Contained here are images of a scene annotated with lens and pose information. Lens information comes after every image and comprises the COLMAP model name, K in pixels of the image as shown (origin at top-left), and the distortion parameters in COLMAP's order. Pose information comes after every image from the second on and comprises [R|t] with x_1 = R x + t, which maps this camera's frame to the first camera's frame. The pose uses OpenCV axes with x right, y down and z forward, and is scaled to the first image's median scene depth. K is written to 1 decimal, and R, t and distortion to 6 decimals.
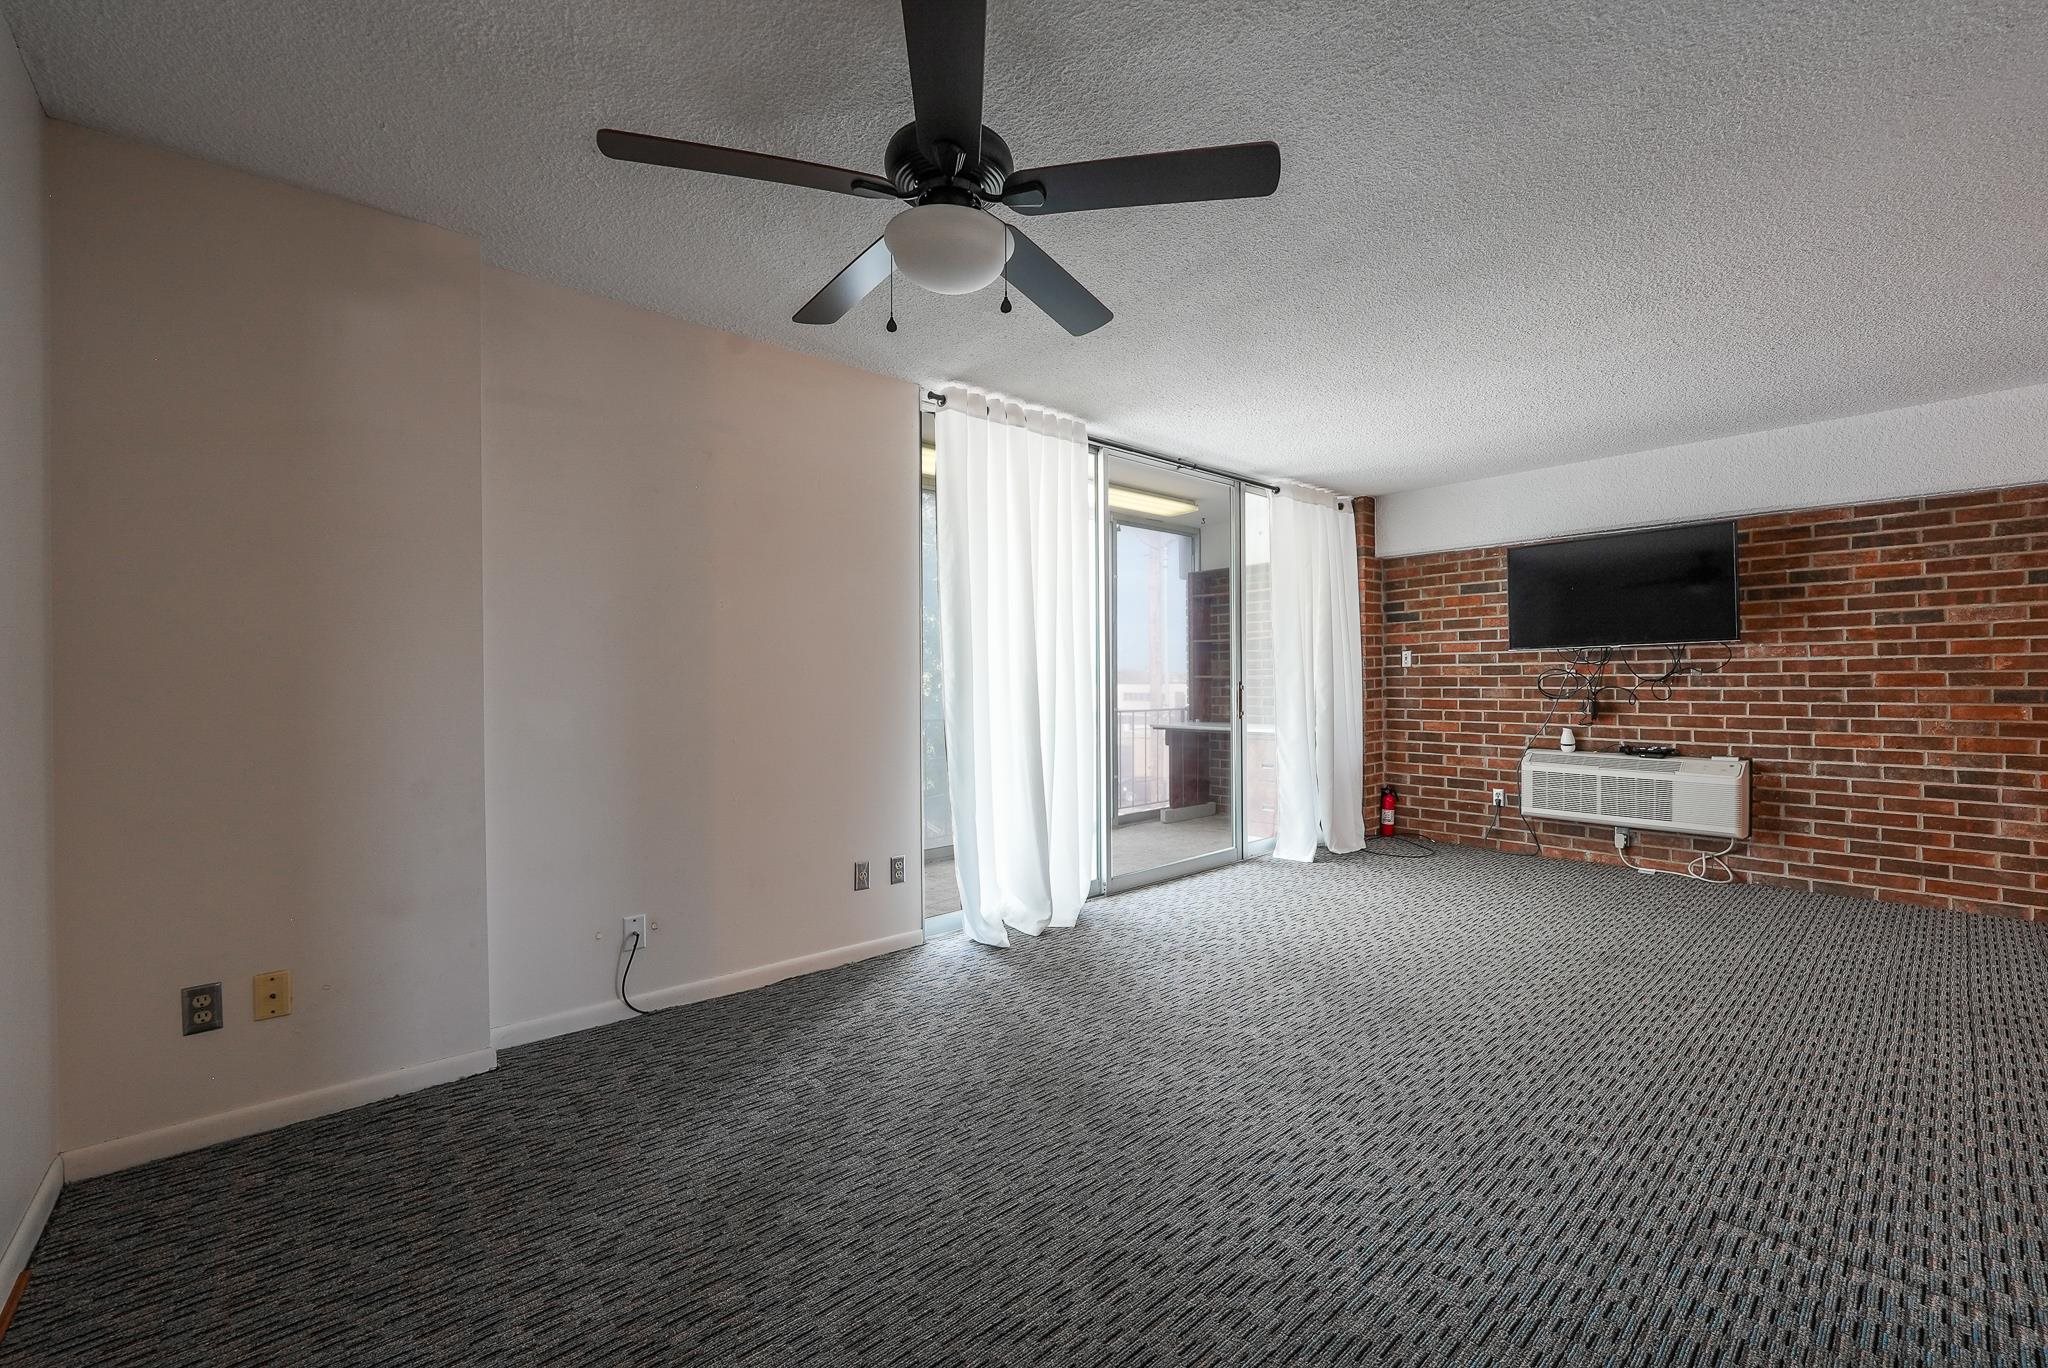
lens RADIAL K [[818.9, 0, 1024.7], [0, 818.9, 703.6], [0, 0, 1]] dist [-0.012803, -0.000027]
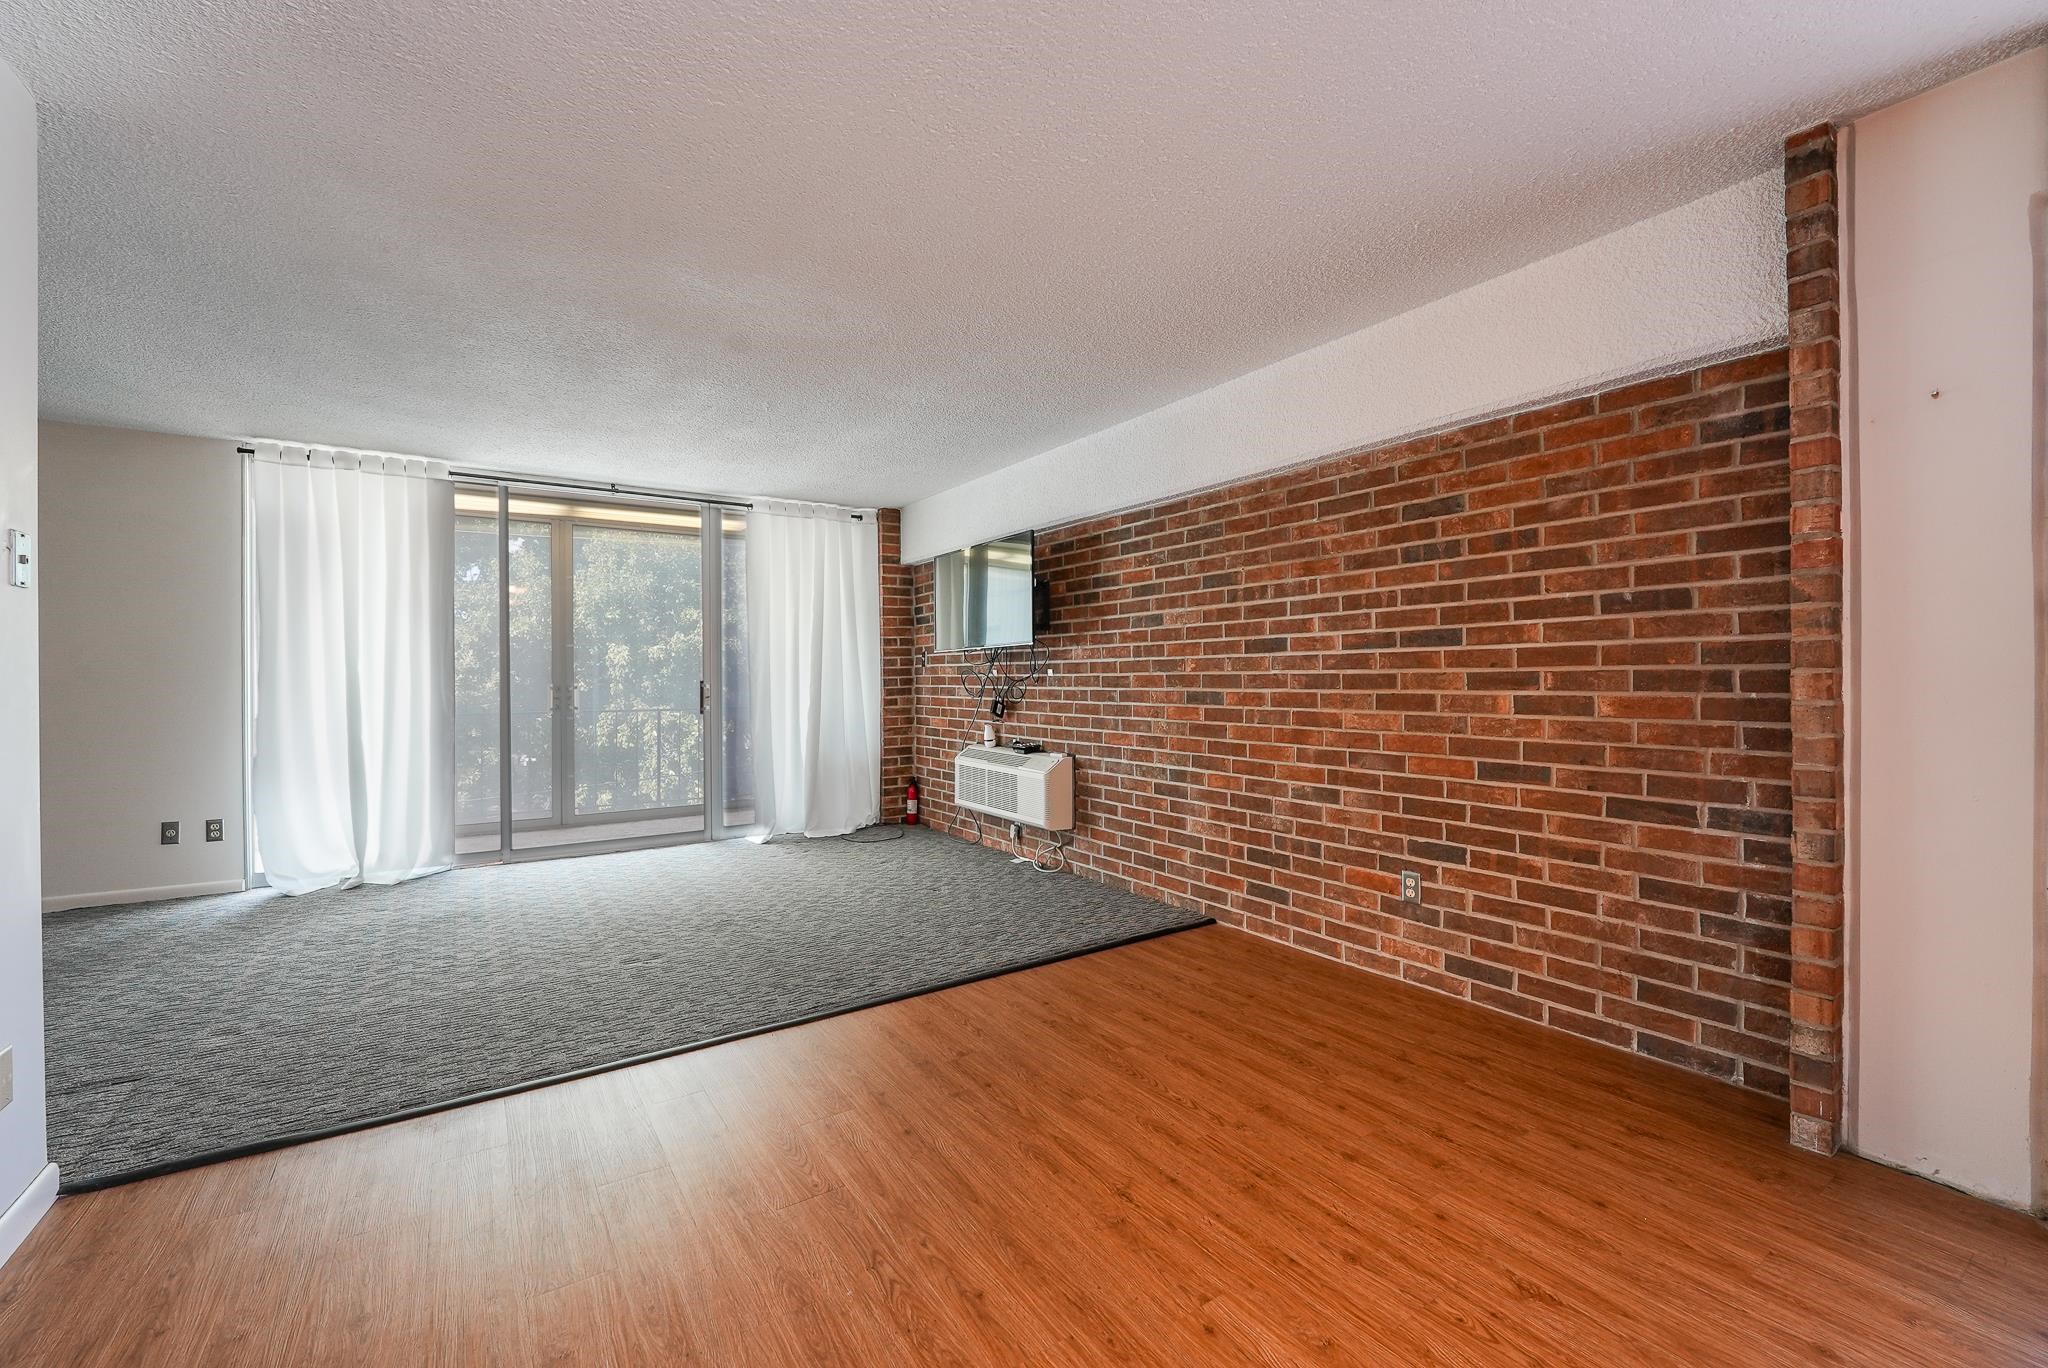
lens RADIAL K [[818.9, 0, 1024.7], [0, 818.9, 703.6], [0, 0, 1]] dist [-0.012803, -0.000027]
pose [[0.992724, 0.007468, -0.120181, 0.999422], [-0.006832, 0.999960, 0.005699, -0.004965], [0.120218, -0.004836, 0.992736, -0.065202]]
